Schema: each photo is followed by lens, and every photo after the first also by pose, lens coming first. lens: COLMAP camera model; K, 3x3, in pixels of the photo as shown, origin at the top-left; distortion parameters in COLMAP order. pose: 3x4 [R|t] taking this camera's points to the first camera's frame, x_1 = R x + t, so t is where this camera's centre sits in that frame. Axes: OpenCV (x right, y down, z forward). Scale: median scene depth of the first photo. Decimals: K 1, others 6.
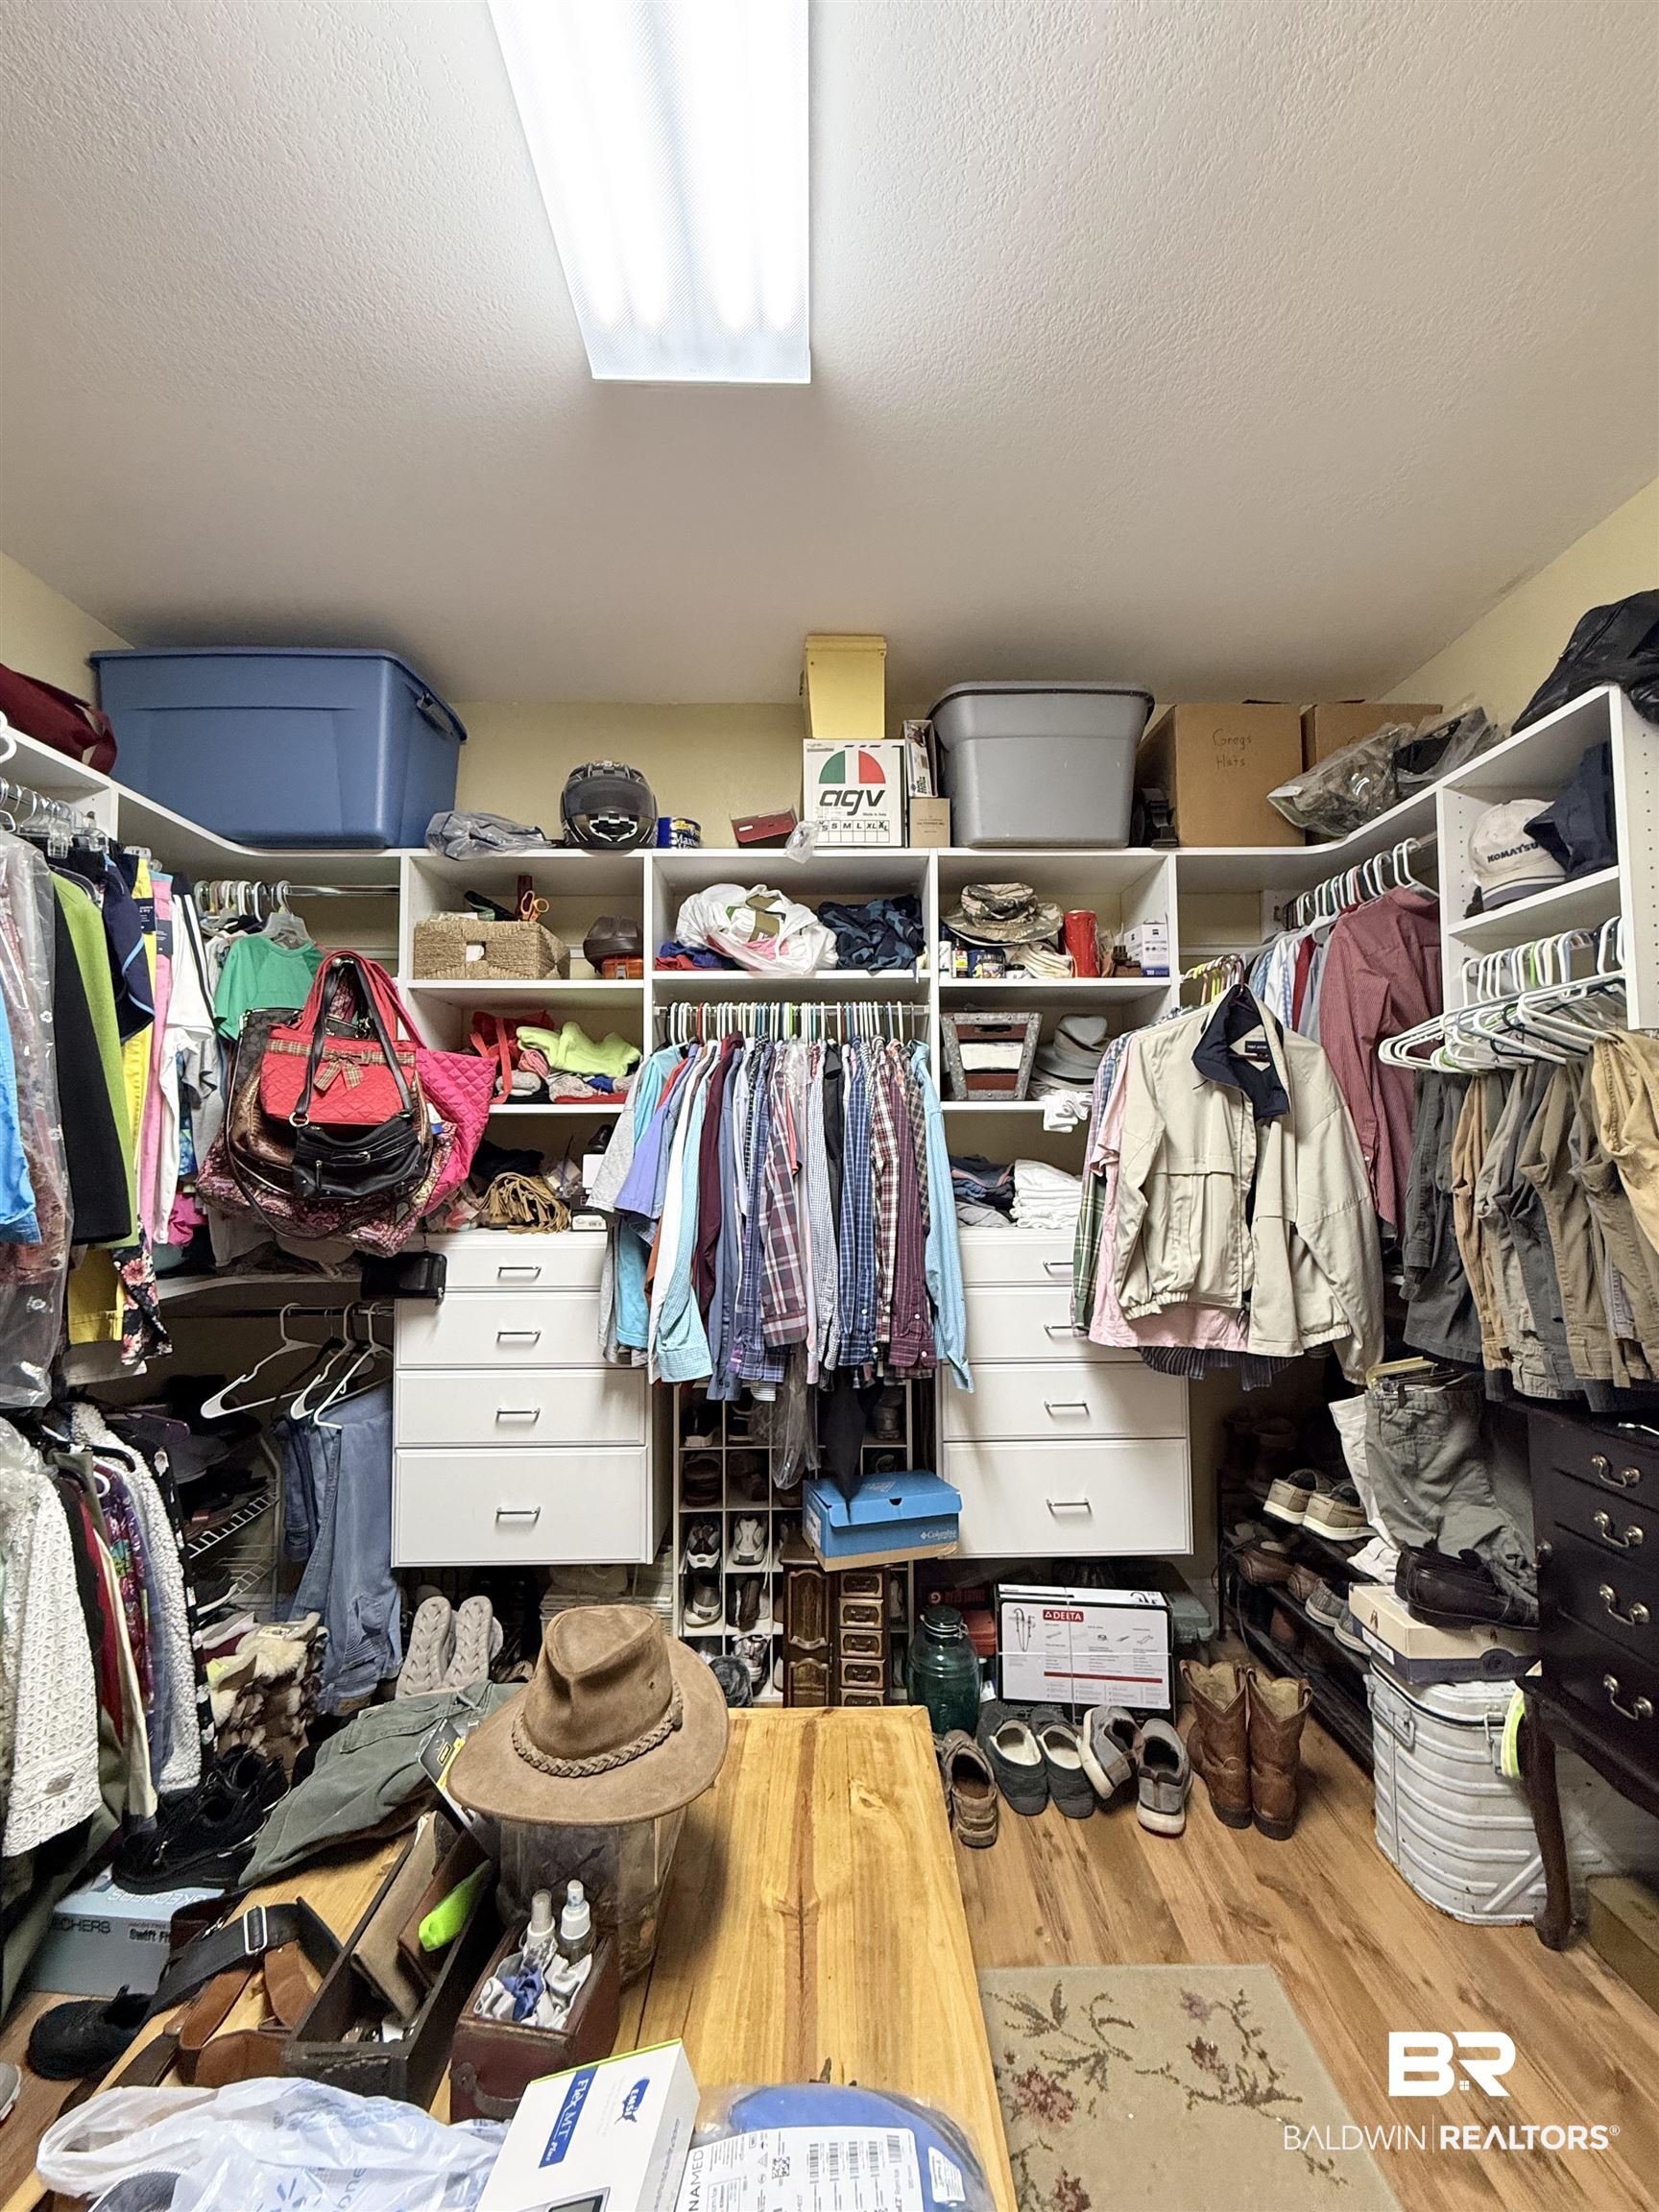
lens RADIAL K [[880.4, 0, 825.0], [0, 880.4, 1101.9], [0, 0, 1]] dist [-0.000584, -0.000067]
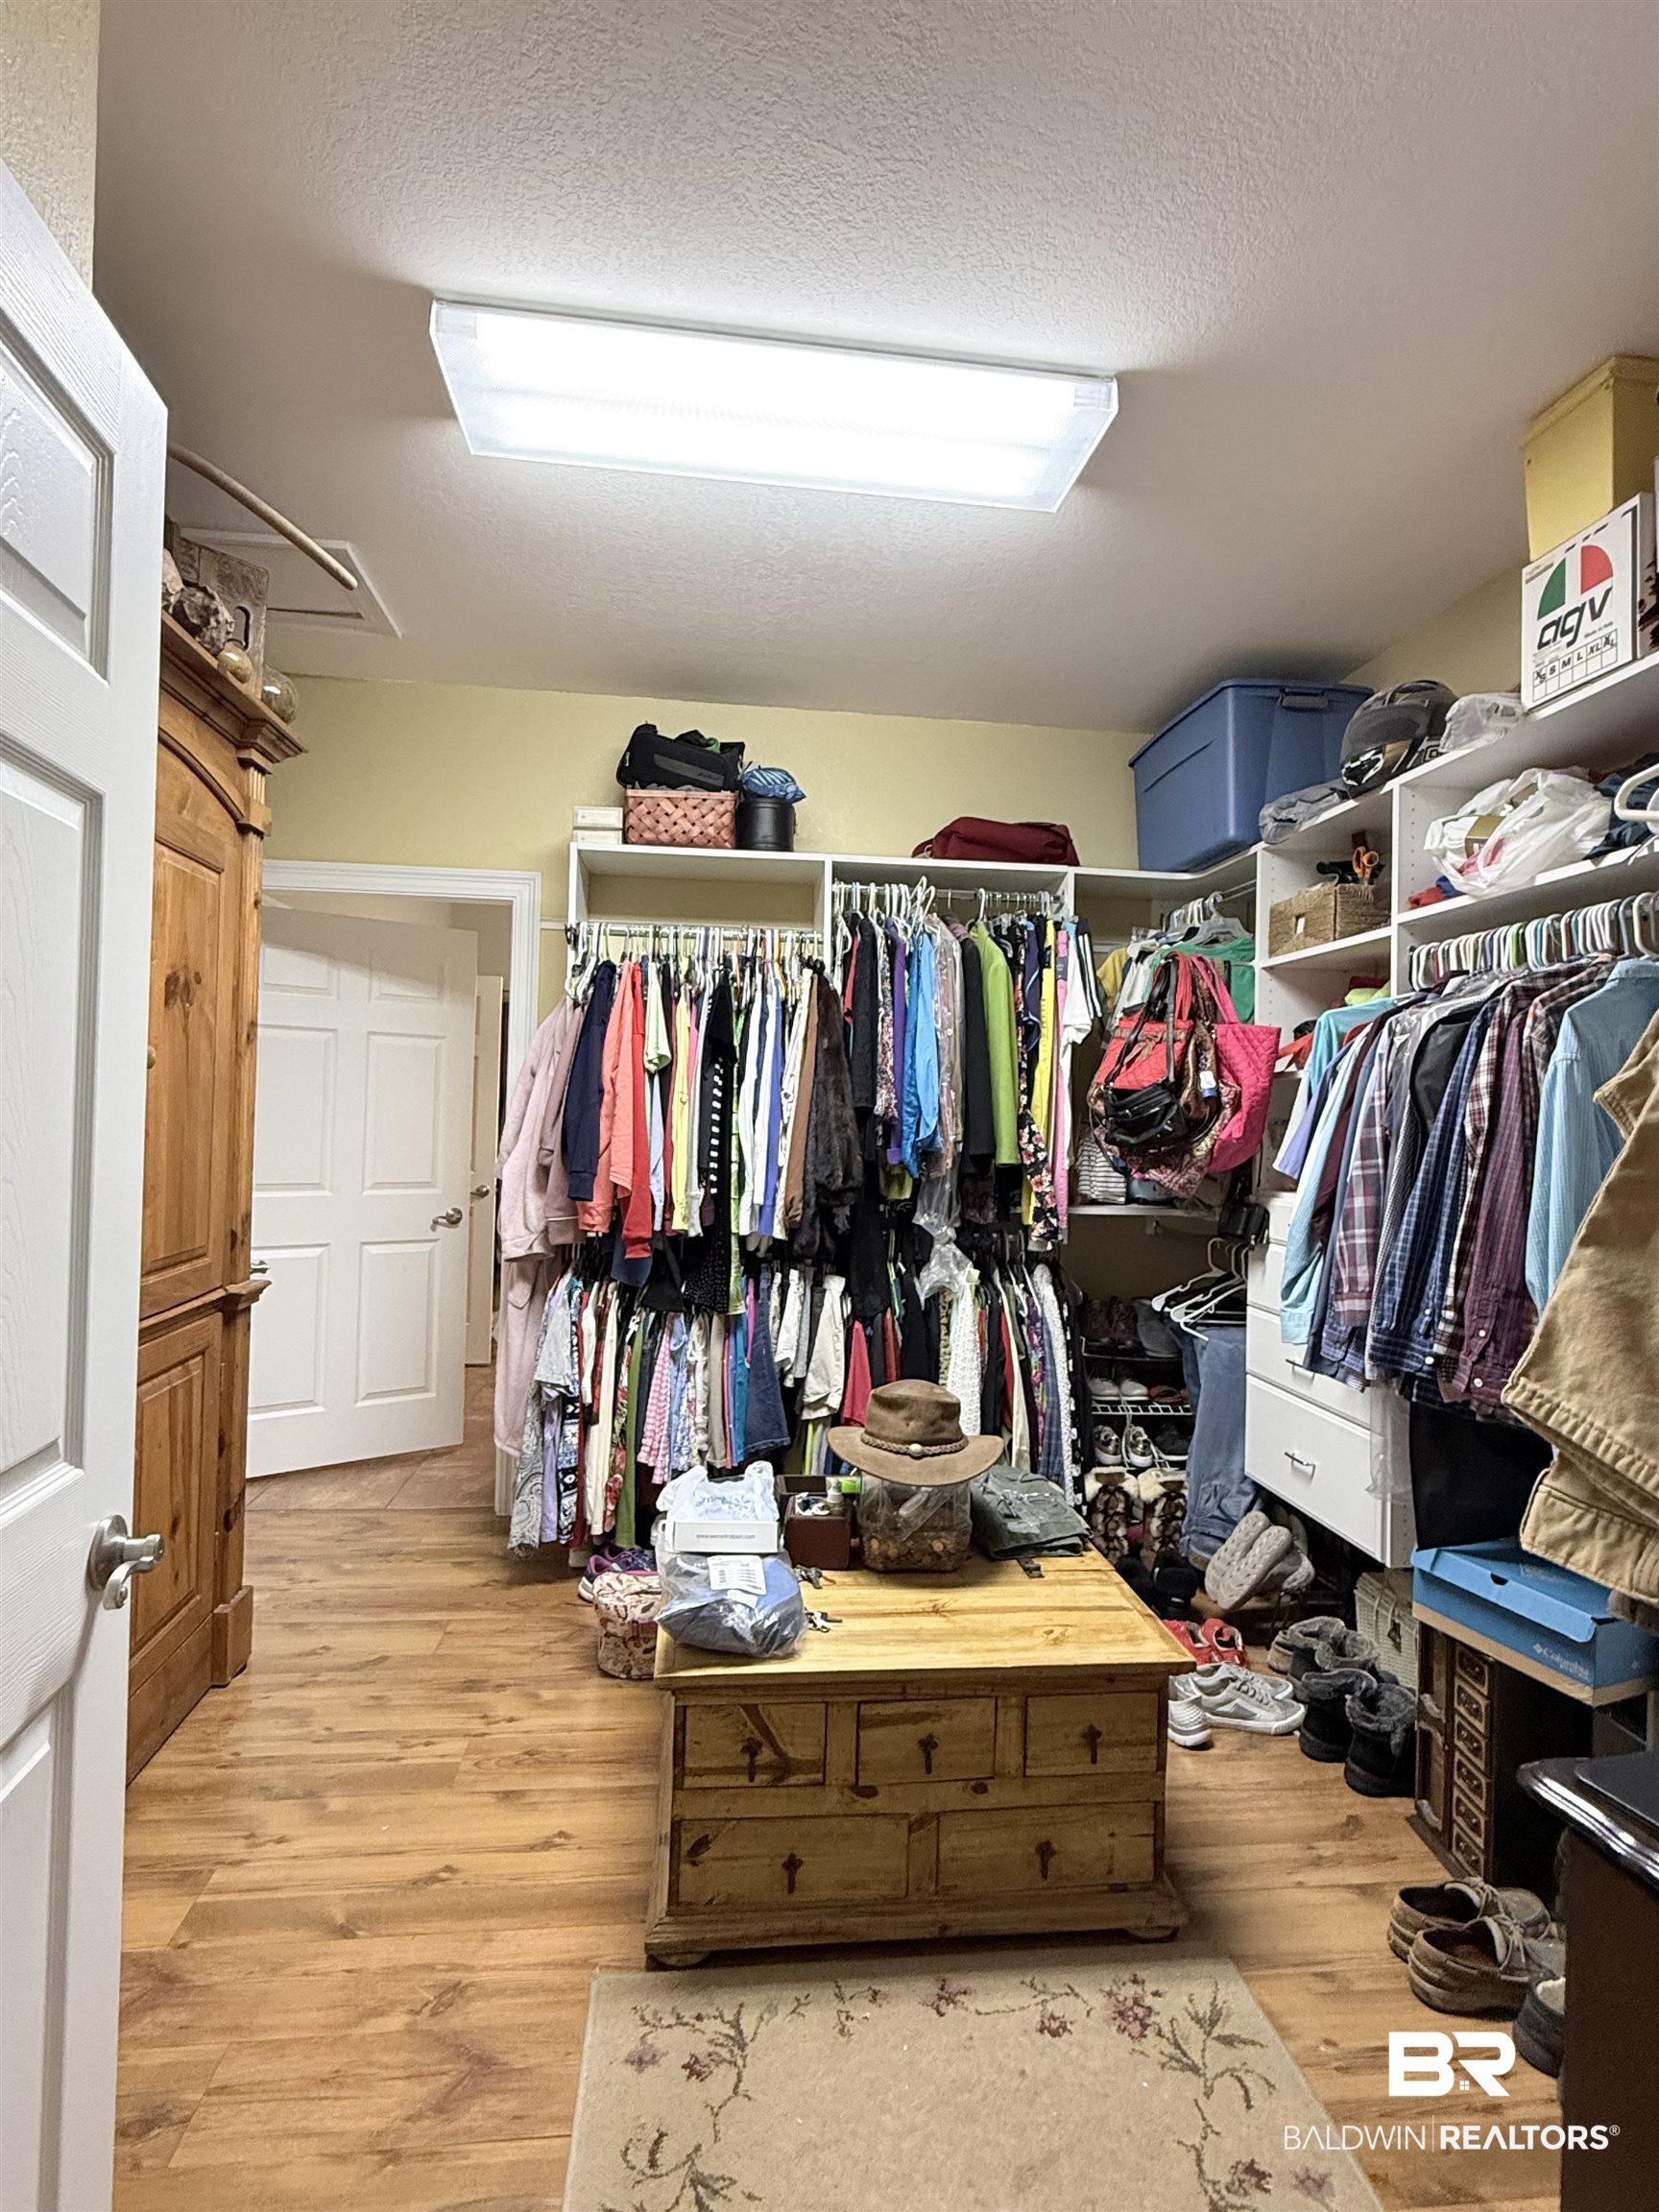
lens RADIAL K [[1107.6, 0, 824.7], [0, 1107.6, 1103.9], [0, 0, 1]] dist [-0.000758, -0.000647]
pose [[0.105732, -0.003423, -0.994389, 0.895231], [0.023709, 0.999718, -0.000921, 0.032202], [0.994112, -0.023479, 0.105783, 0.313618]]
